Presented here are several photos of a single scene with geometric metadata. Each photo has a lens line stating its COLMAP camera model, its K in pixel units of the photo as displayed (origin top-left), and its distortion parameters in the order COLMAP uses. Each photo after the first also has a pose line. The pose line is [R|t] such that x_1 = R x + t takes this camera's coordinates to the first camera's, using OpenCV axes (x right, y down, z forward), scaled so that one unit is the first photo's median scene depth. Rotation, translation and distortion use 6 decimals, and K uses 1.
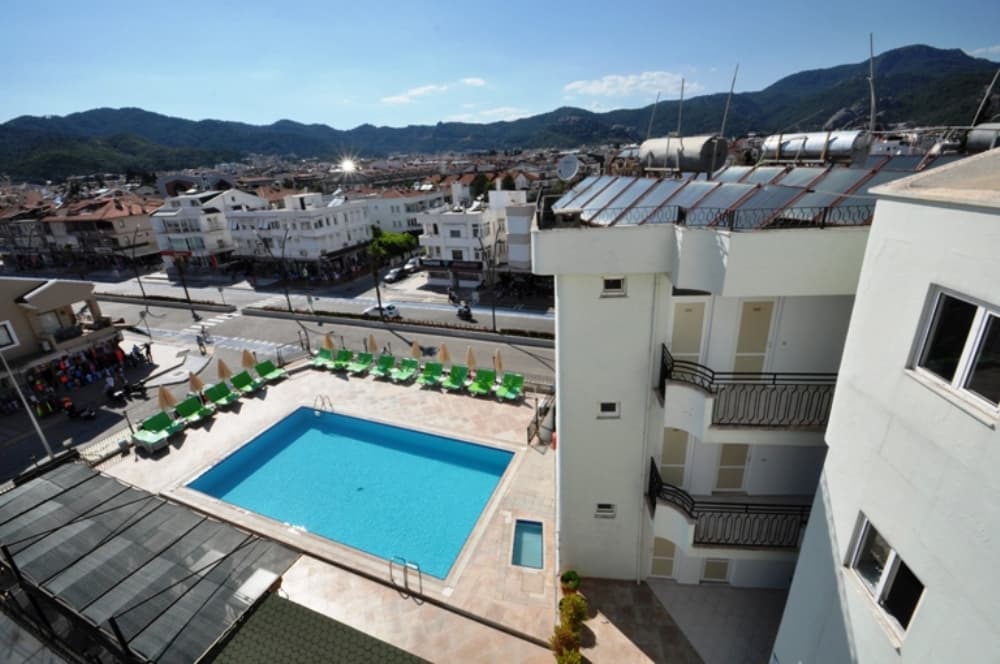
lens RADIAL K [[439.1, 0, 499.6], [0, 439.1, 328.6], [0, 0, 1]] dist [0.016666, -0.017305]
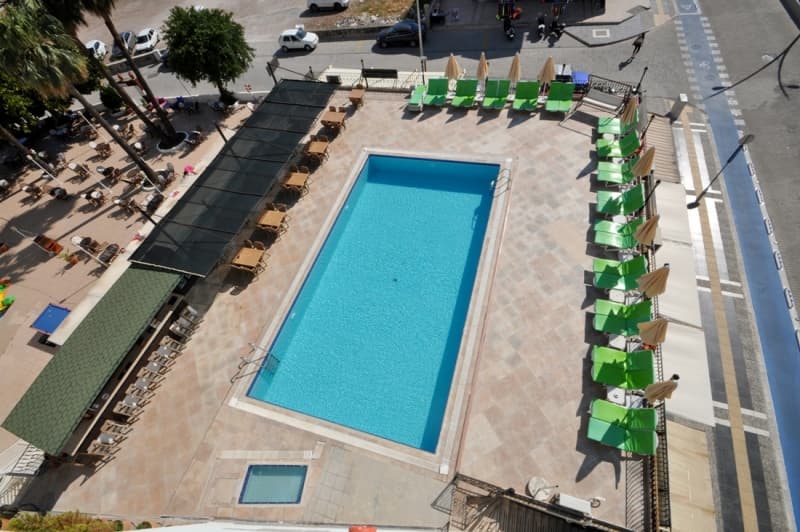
lens RADIAL K [[355.9, 0, 400.0], [0, 355.9, 266.0], [0, 0, 1]] dist [0.018552, -0.016713]
pose [[0.099555, 0.850822, -0.515937, 0.080367], [-0.238783, 0.523789, 0.817696, -0.345676], [0.965956, 0.041792, 0.255308, 0.927491]]
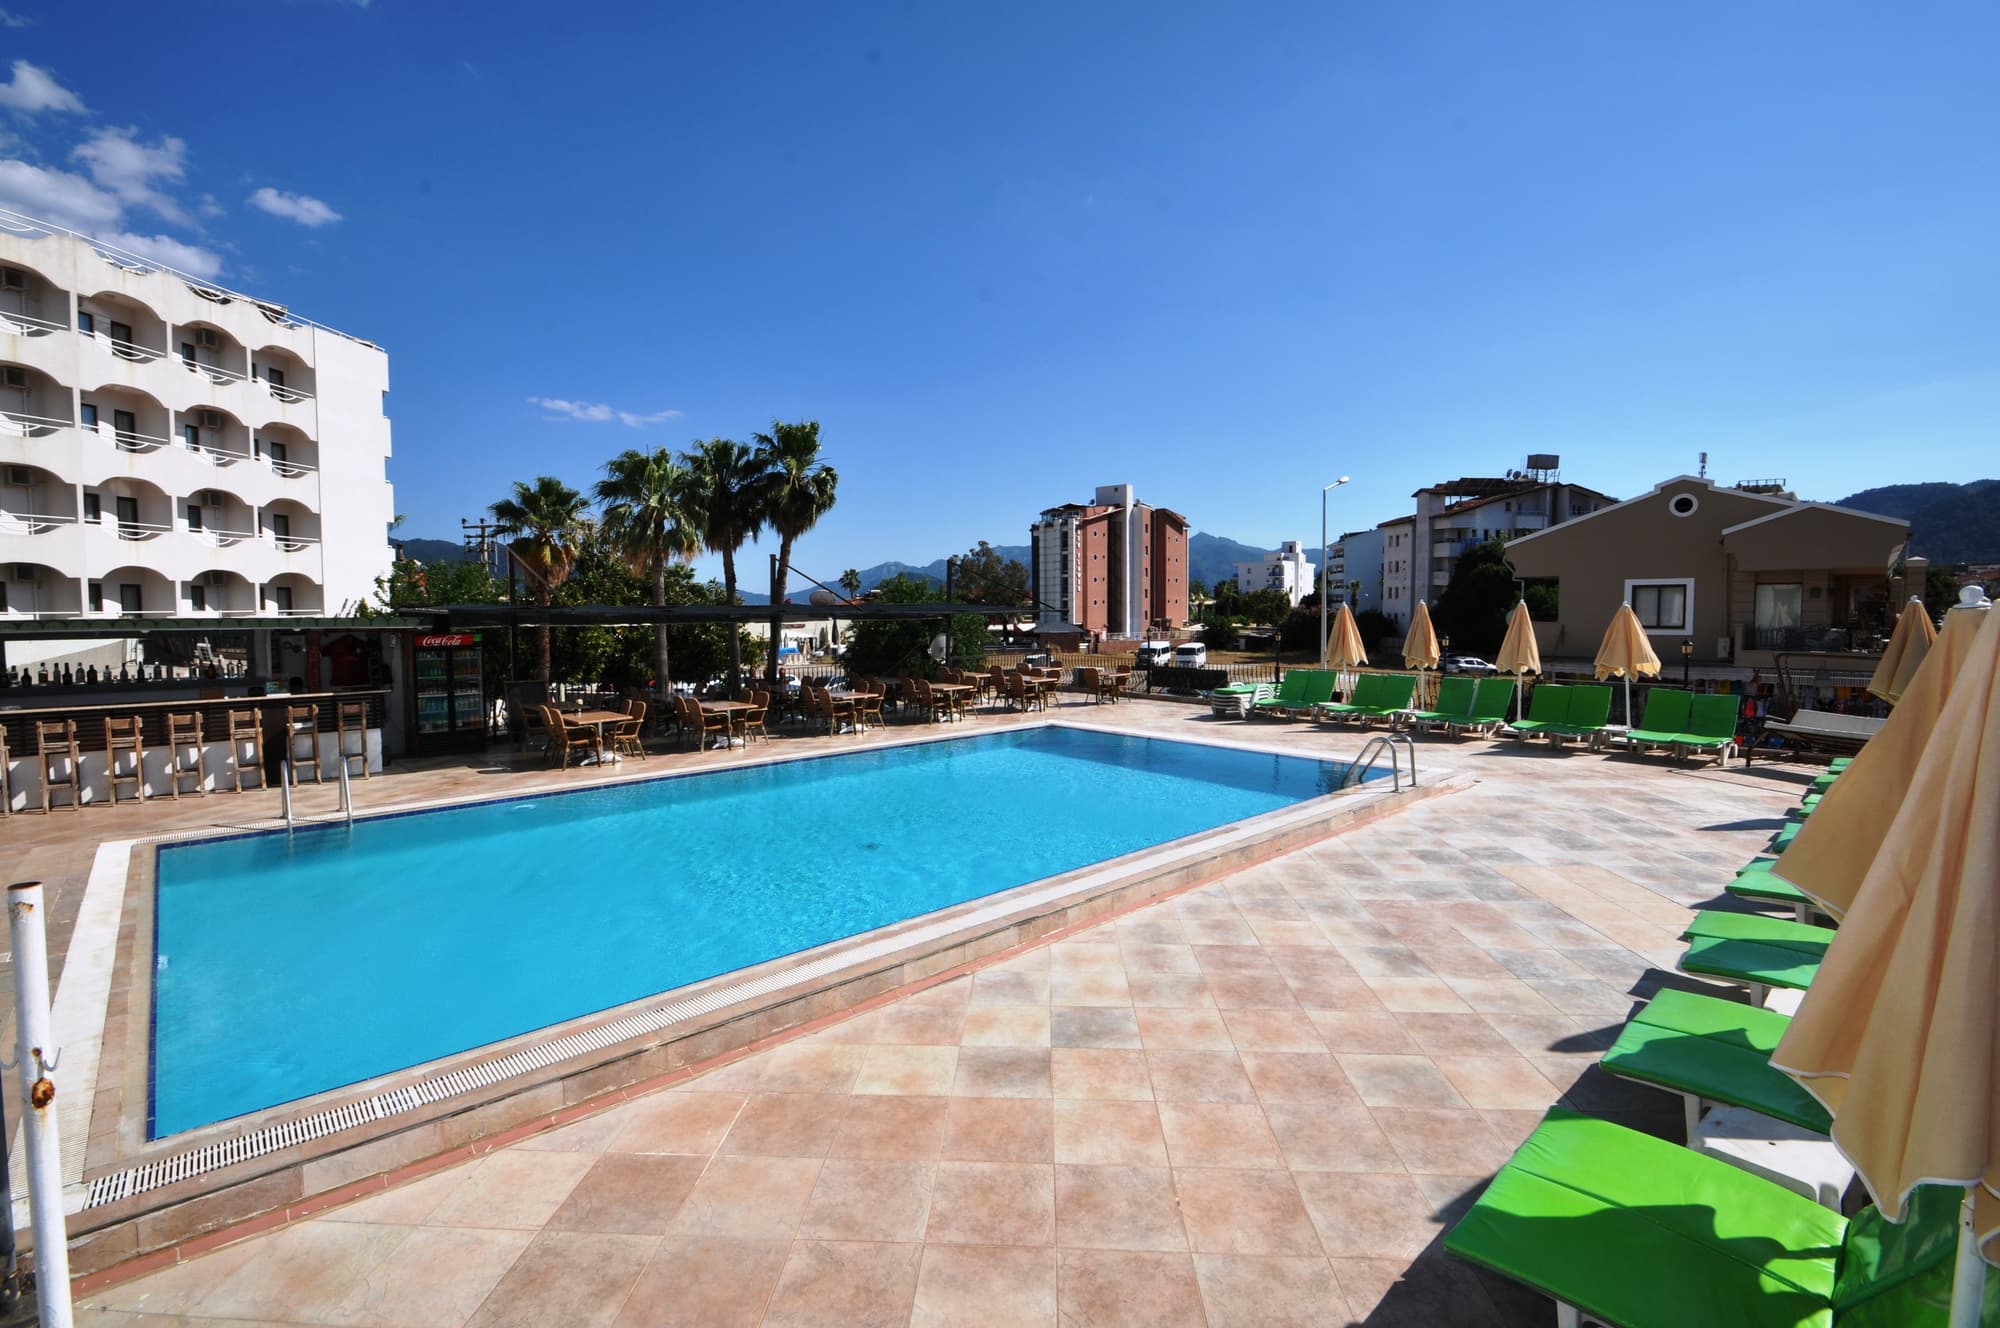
lens RADIAL K [[889.7, 0, 1000.0], [0, 889.7, 664.0], [0, 0, 1]] dist [0.018552, -0.016713]
pose [[-0.428710, 0.105719, -0.897235, 0.137536], [-0.297445, 0.921244, 0.250671, 0.036630], [0.853073, 0.374344, -0.363501, 1.341151]]
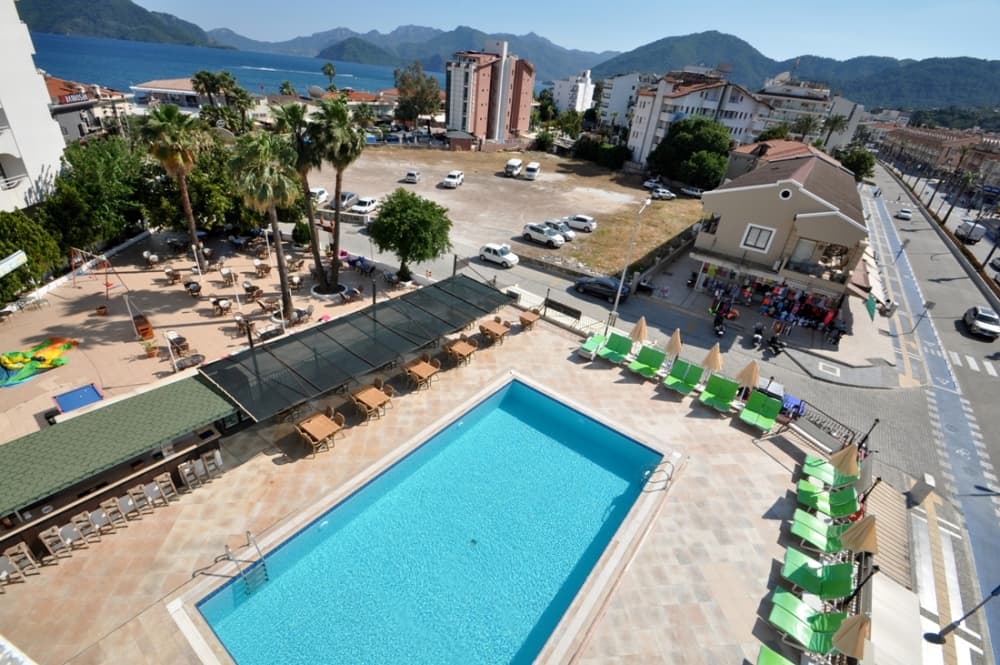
lens RADIAL K [[444.9, 0, 500.0], [0, 444.9, 332.5], [0, 0, 1]] dist [0.018552, -0.016713]
pose [[-0.267758, 0.507610, -0.818925, 0.098243], [-0.426312, 0.699813, 0.573167, -0.329618], [0.864039, 0.502587, 0.029020, 0.975830]]
